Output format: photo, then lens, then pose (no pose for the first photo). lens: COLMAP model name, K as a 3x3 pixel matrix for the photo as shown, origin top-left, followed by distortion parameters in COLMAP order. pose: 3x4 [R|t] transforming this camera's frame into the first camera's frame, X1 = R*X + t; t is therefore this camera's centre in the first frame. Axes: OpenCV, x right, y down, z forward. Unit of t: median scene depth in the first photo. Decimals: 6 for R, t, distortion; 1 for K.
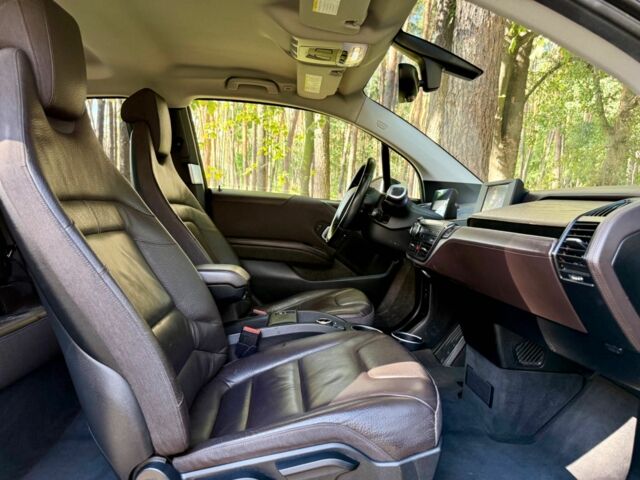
lens RADIAL K [[444.3, 0, 324.8], [0, 444.3, 250.3], [0, 0, 1]] dist [0.062709, -0.098729]
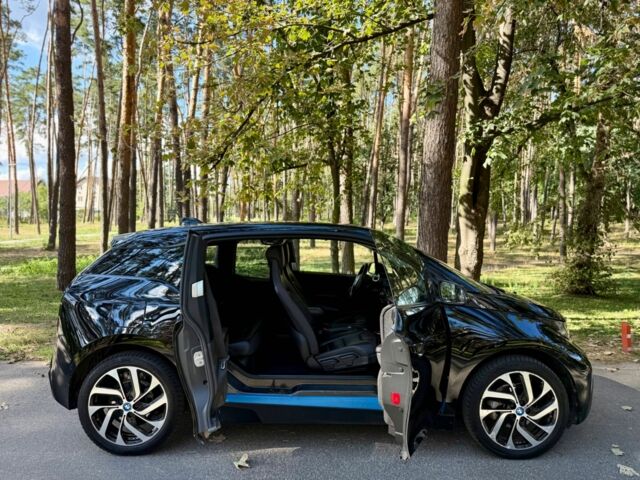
lens RADIAL K [[444.3, 0, 324.8], [0, 444.3, 250.3], [0, 0, 1]] dist [0.062709, -0.098729]
pose [[0.998024, -0.028084, -0.056204, 0.010175], [0.024570, 0.997757, -0.062269, -0.159558], [0.057827, 0.060765, 0.996476, -1.934766]]
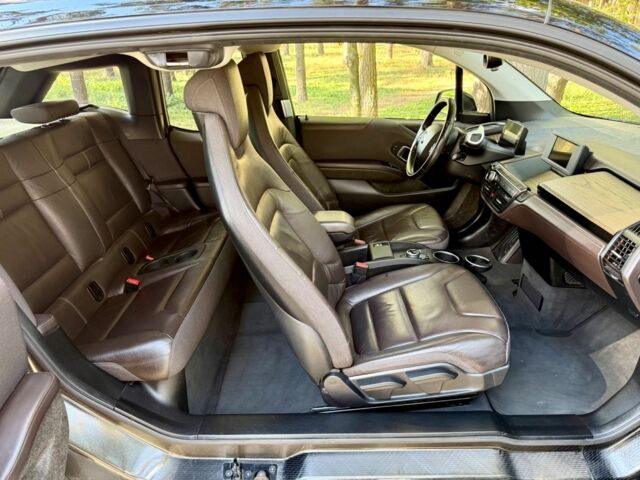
lens RADIAL K [[444.3, 0, 324.8], [0, 444.3, 250.3], [0, 0, 1]] dist [0.062709, -0.098729]
pose [[0.995717, -0.019734, -0.090317, -0.146888], [0.049333, 0.939649, 0.338565, -0.311691], [0.078185, -0.341571, 0.936598, -0.248455]]
